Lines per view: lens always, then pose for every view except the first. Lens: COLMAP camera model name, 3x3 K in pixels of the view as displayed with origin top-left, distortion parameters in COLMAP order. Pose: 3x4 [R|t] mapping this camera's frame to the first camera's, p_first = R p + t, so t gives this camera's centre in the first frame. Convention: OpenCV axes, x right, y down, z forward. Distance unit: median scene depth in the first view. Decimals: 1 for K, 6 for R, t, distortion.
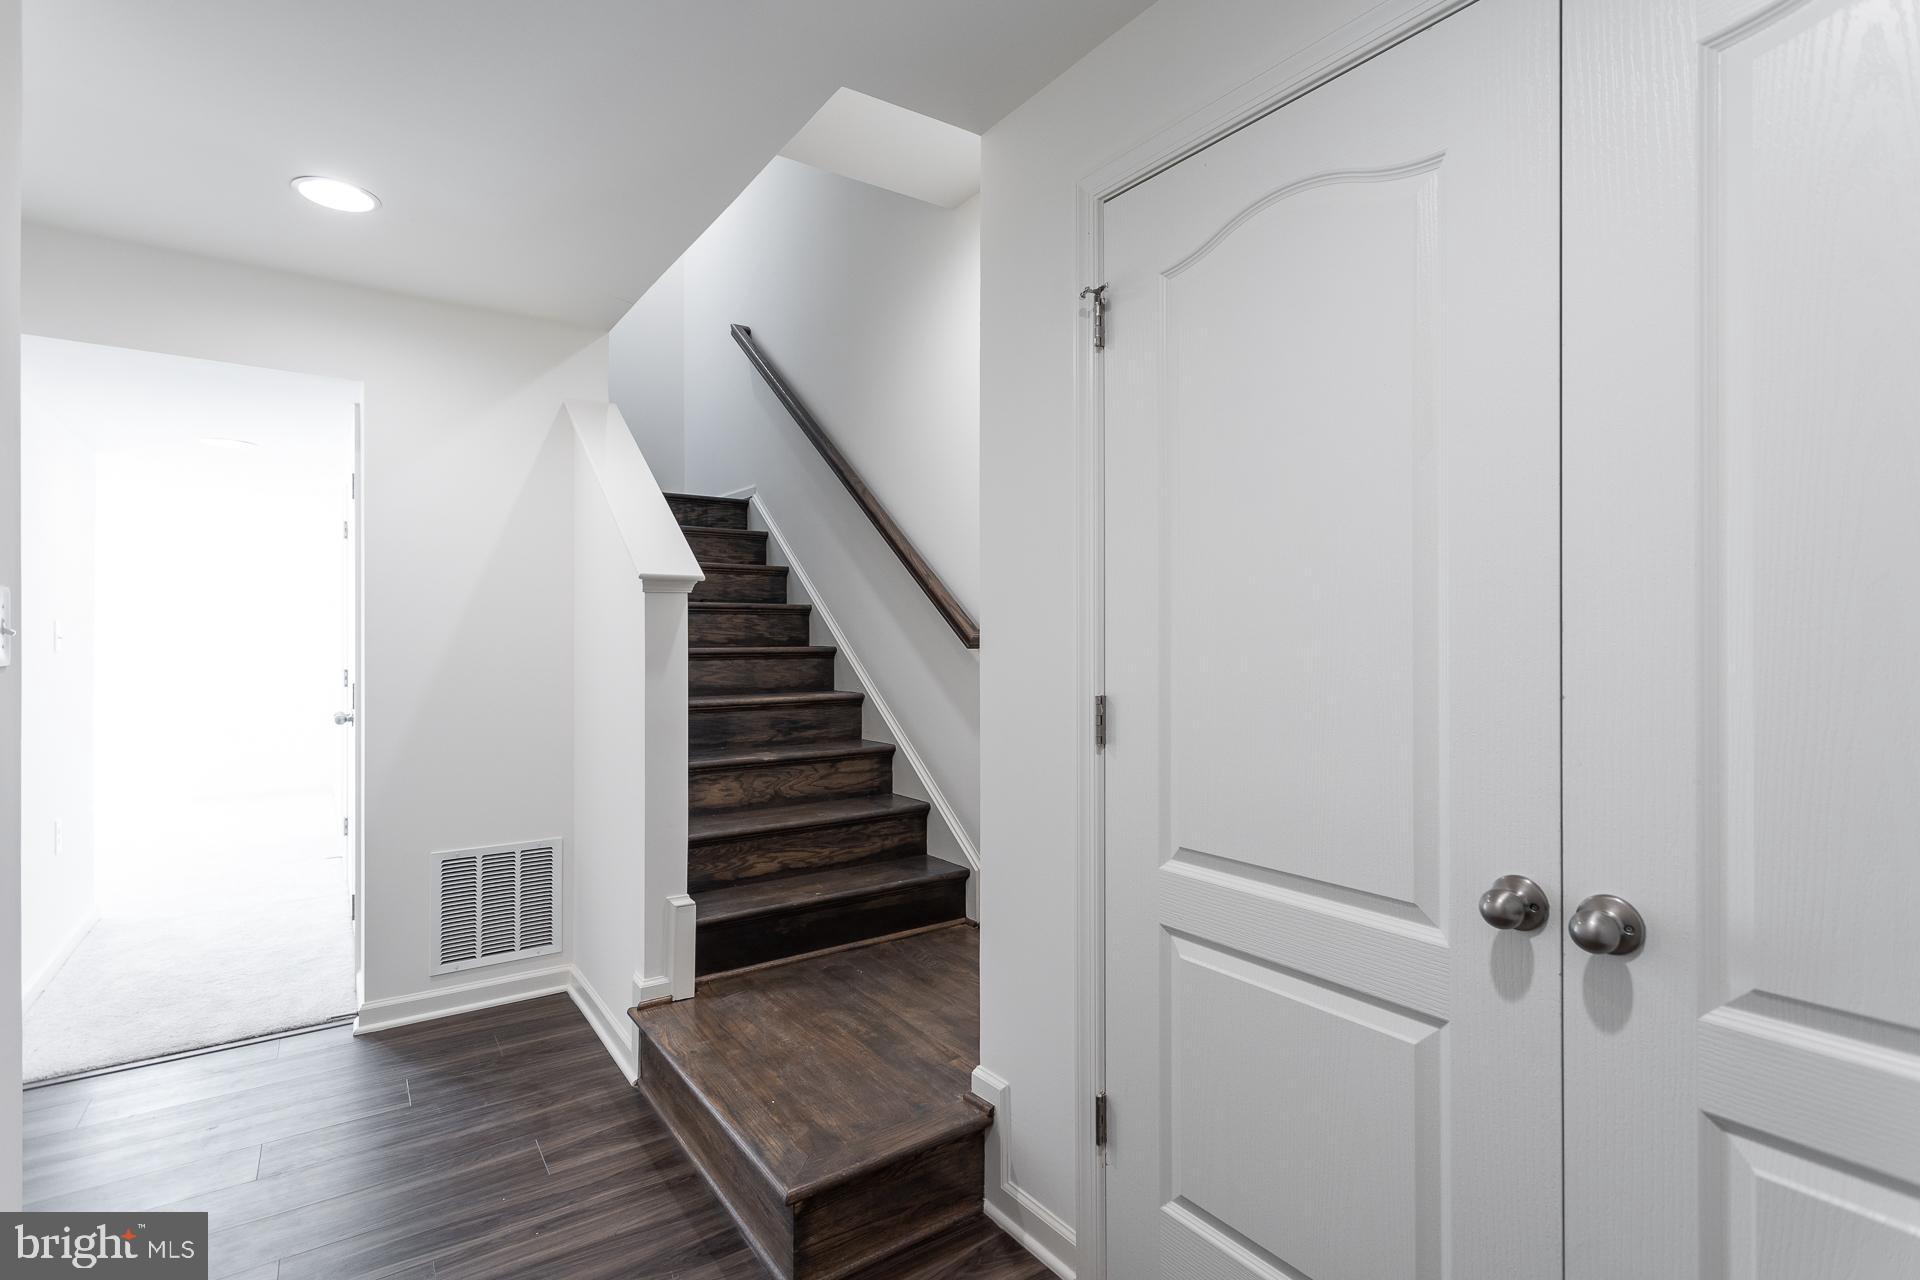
lens RADIAL K [[923.2, 0, 984.2], [0, 923.2, 636.1], [0, 0, 1]] dist [0.000013, 0.001818]
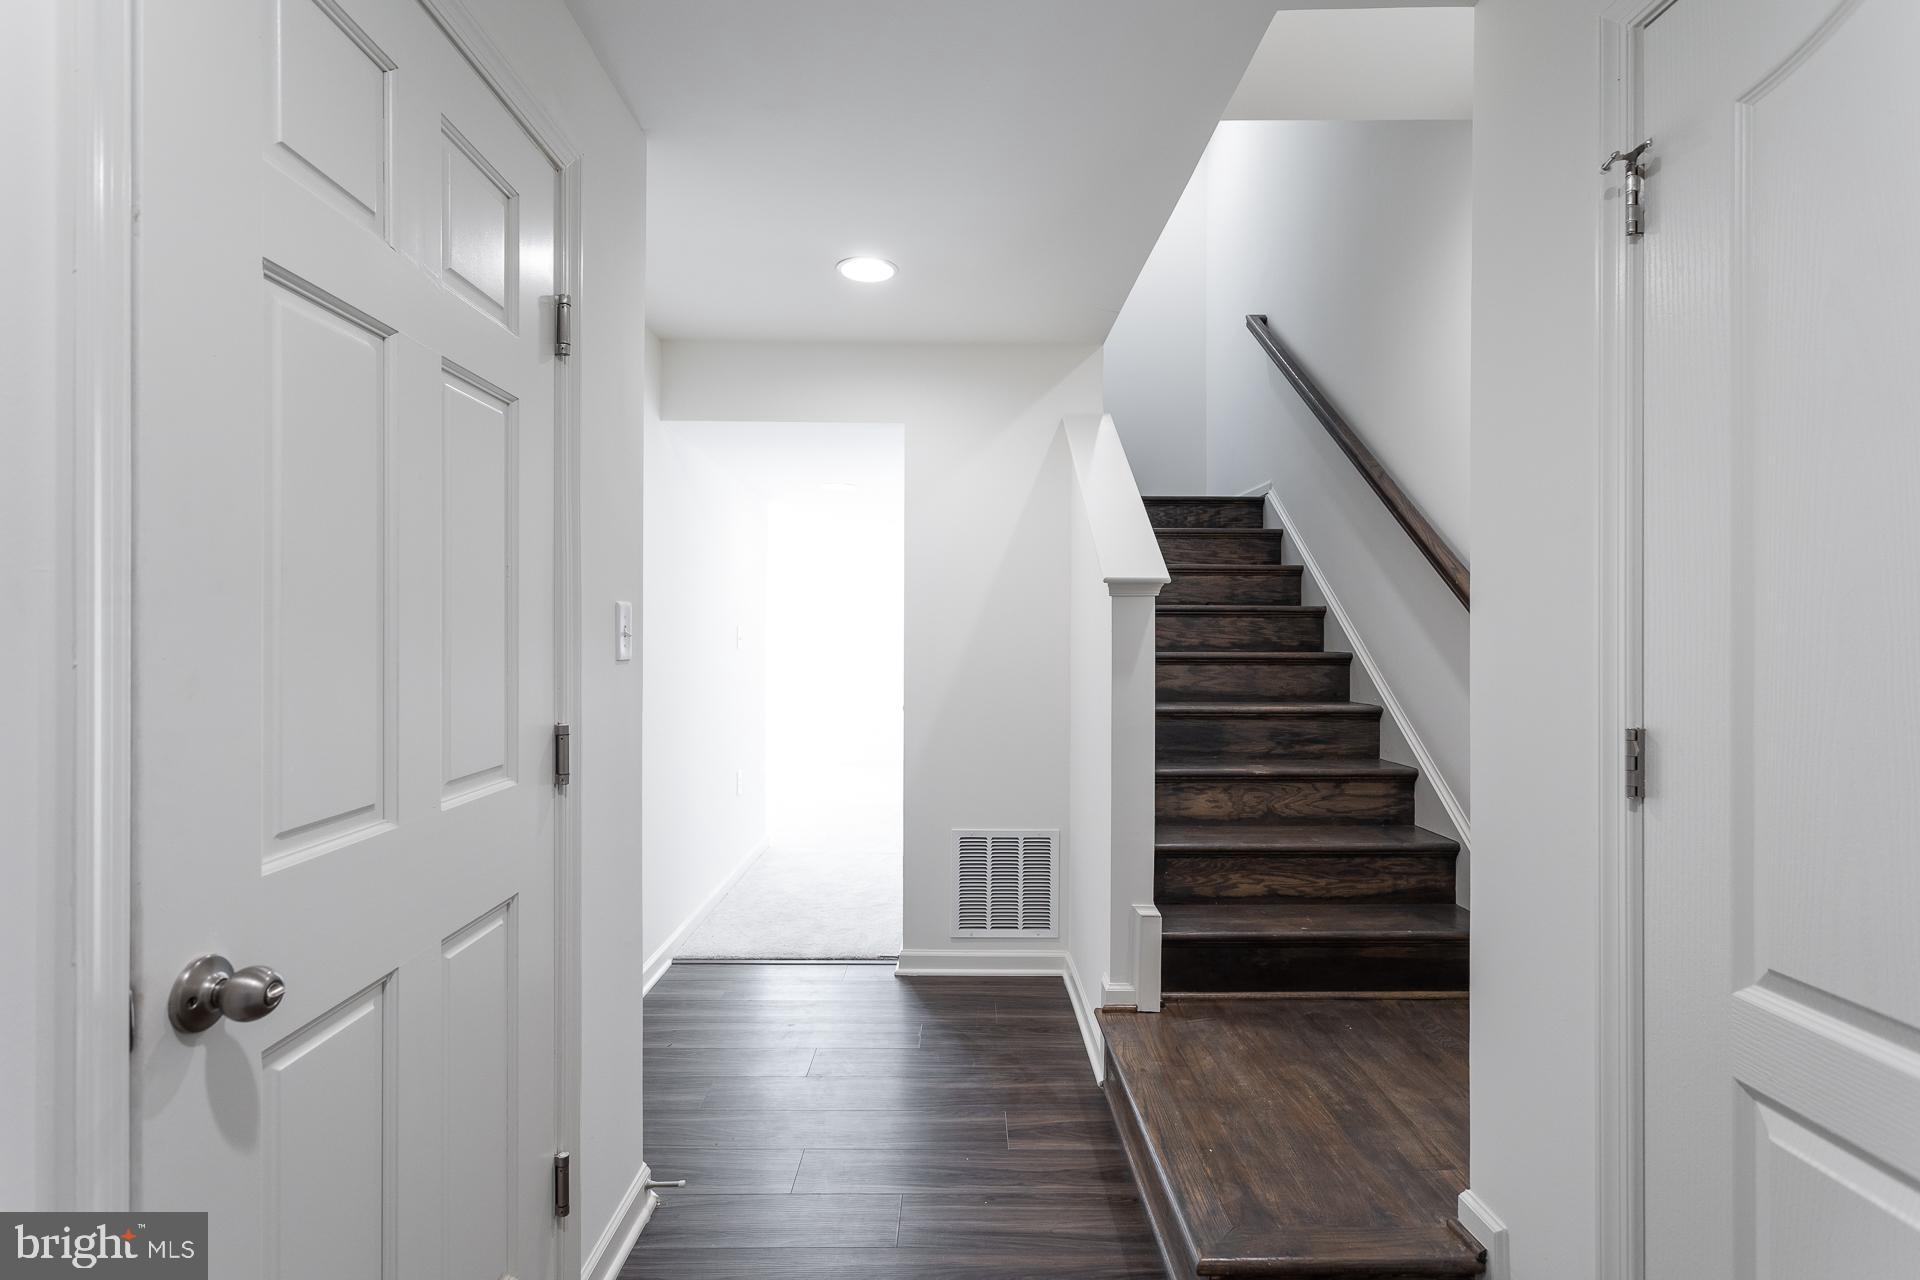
lens RADIAL K [[923.2, 0, 957.0], [0, 923.2, 634.6], [0, 0, 1]] dist [0.000013, 0.001818]
pose [[0.813362, 0.001916, -0.581755, 0.076644], [-0.005246, 0.999978, -0.004043, -0.000833], [0.581734, 0.006340, 0.813354, 0.084140]]
